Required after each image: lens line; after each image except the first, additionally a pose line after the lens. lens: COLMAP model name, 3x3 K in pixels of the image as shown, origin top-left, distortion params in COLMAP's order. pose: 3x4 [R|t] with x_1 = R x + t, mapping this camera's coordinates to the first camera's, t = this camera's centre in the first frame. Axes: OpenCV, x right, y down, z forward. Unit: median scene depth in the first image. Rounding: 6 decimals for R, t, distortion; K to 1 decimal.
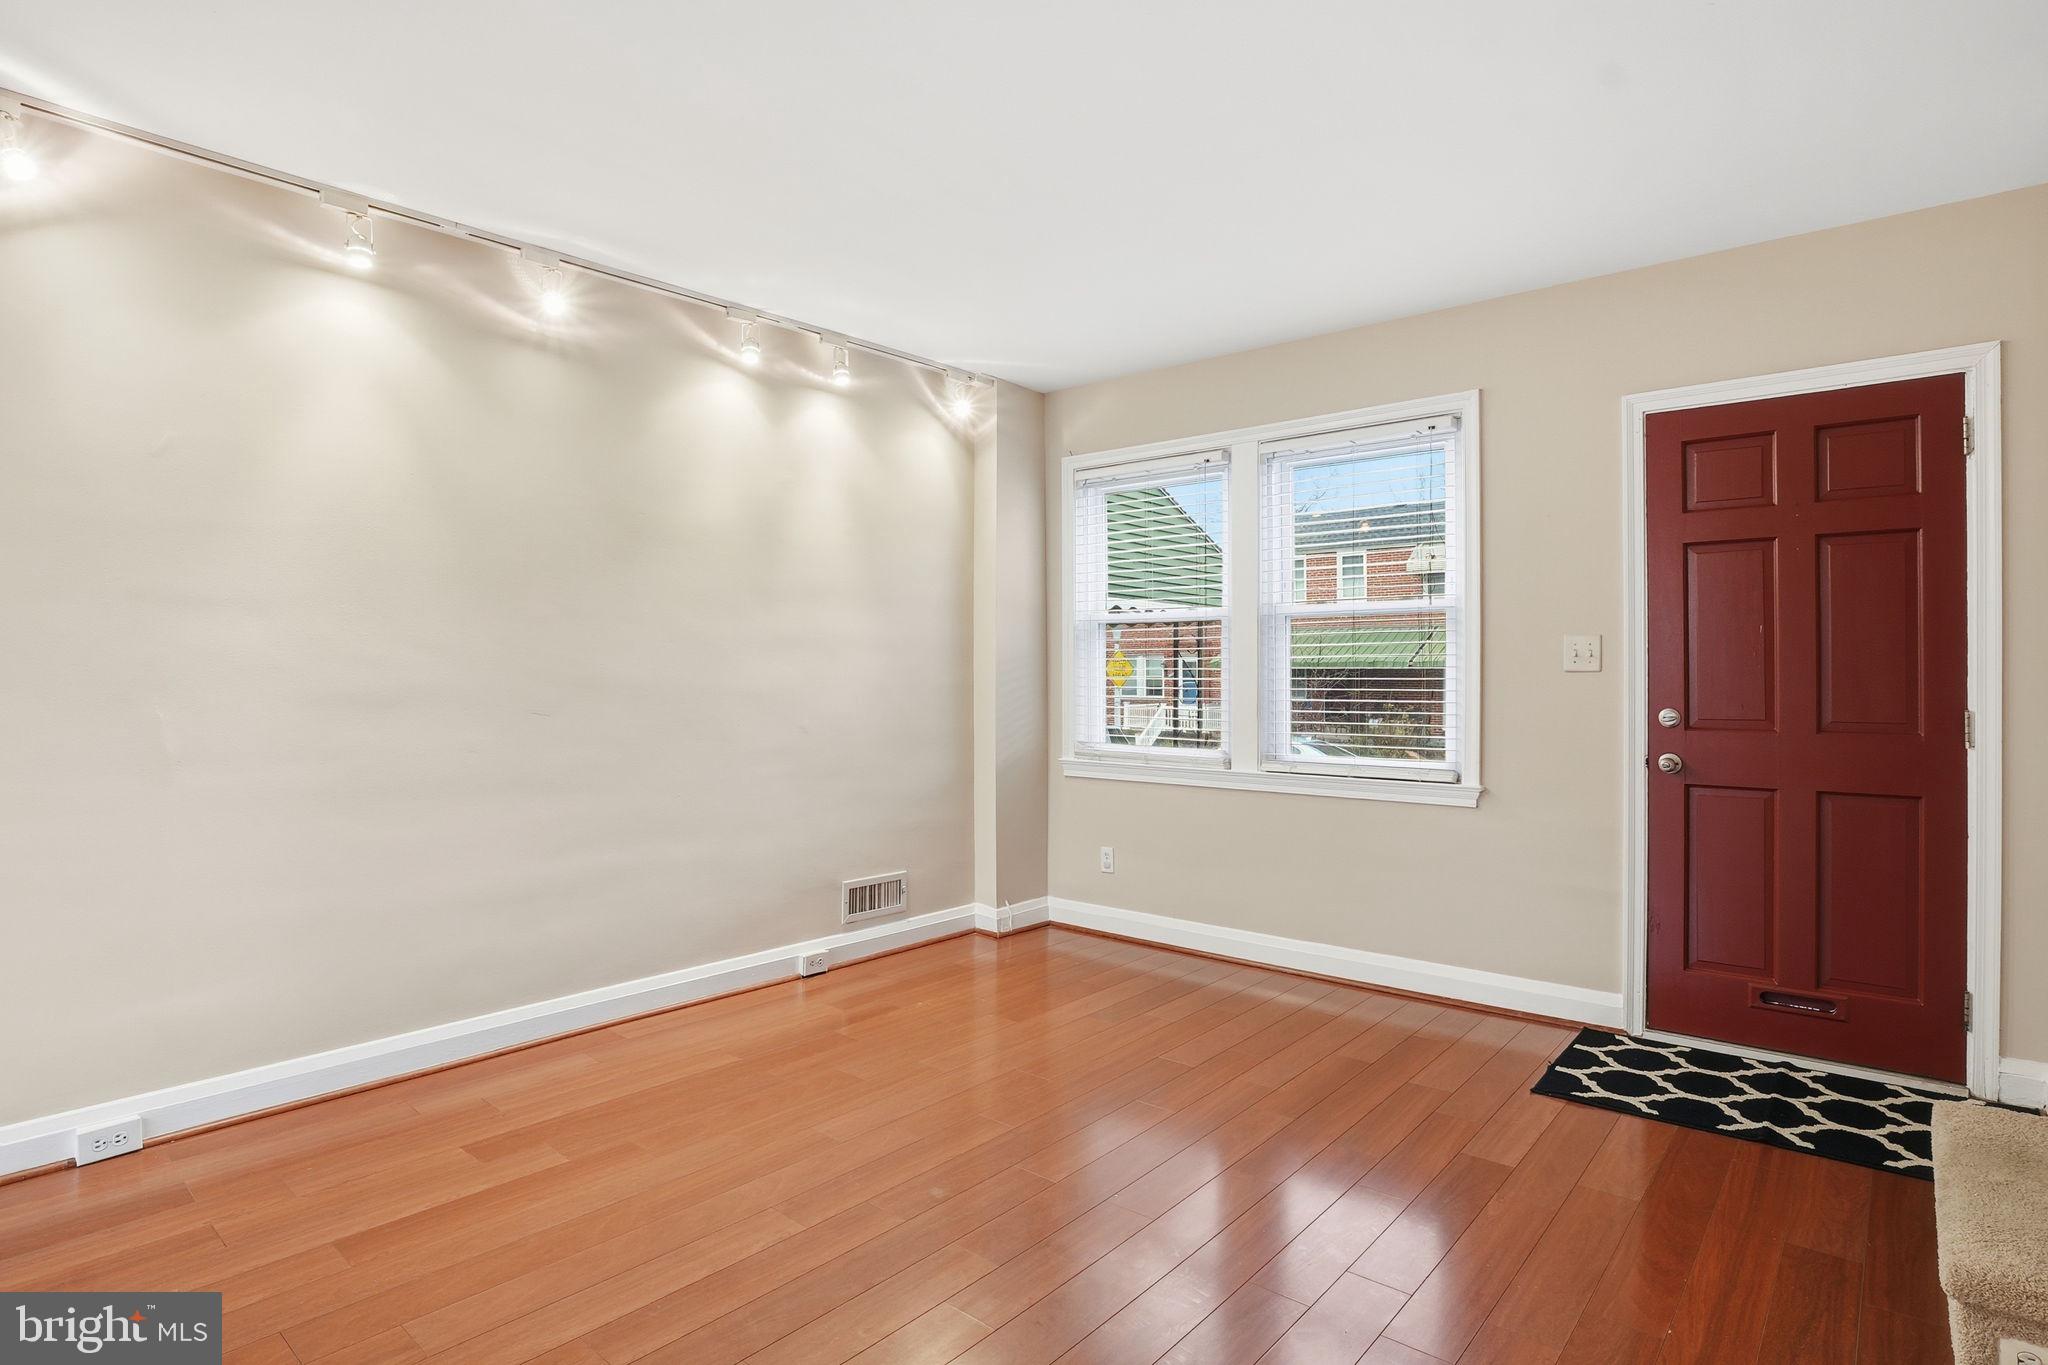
lens RADIAL K [[1077.0, 0, 987.5], [0, 1077.0, 673.7], [0, 0, 1]] dist [-0.032421, 0.010529]
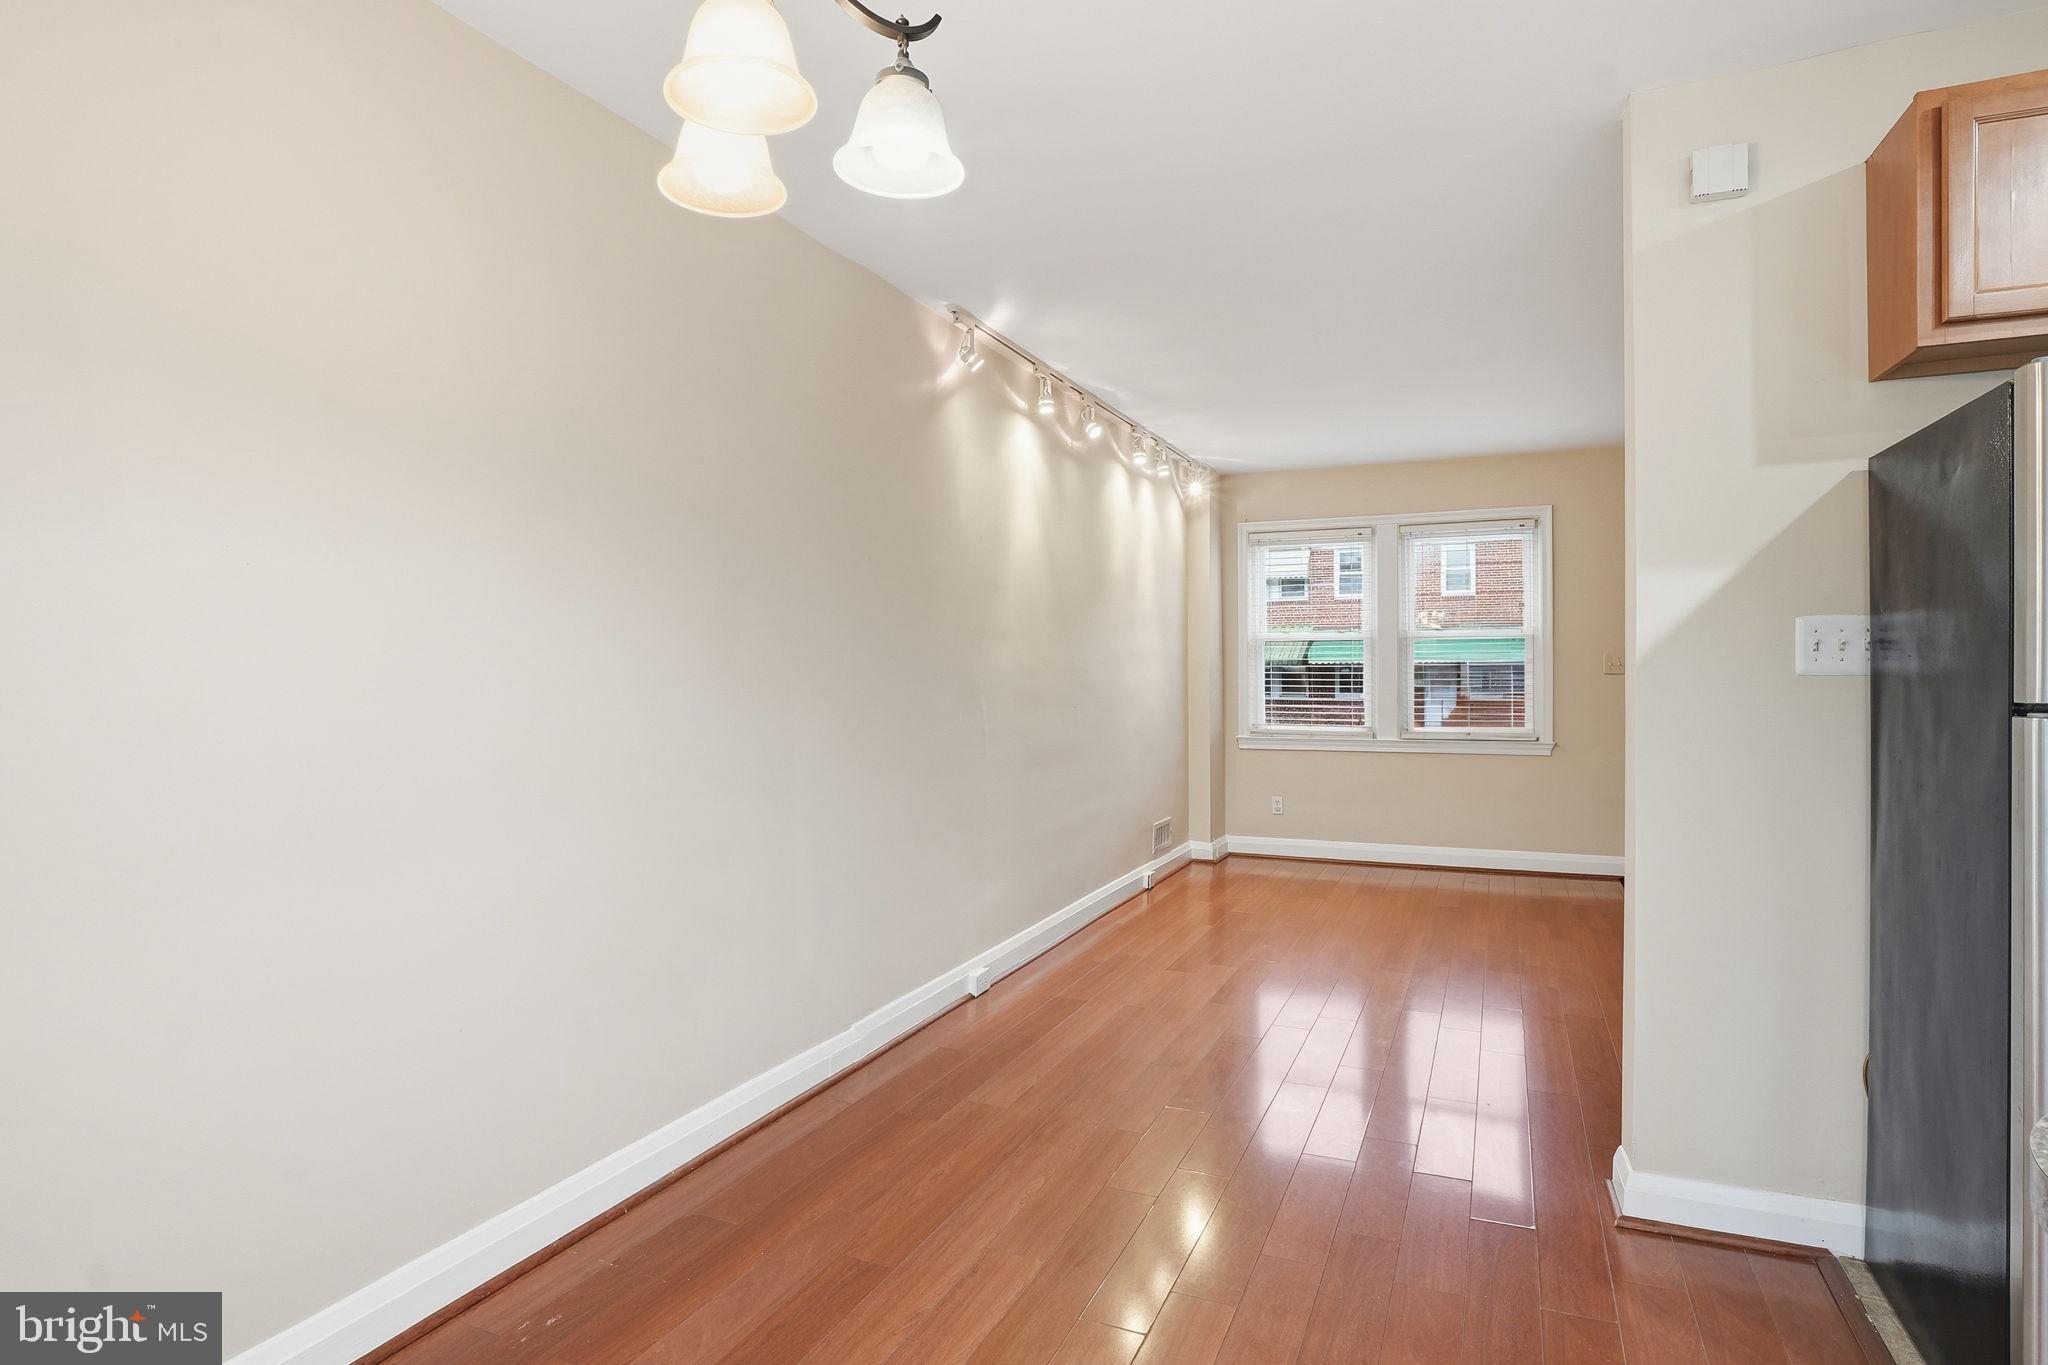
lens RADIAL K [[1077.0, 0, 1020.9], [0, 1077.0, 669.7], [0, 0, 1]] dist [-0.032421, 0.010529]
pose [[0.957219, -0.005737, 0.289306, -0.690788], [0.006076, 0.999982, -0.000275, -0.011114], [-0.289299, 0.002021, 0.957237, -0.302465]]
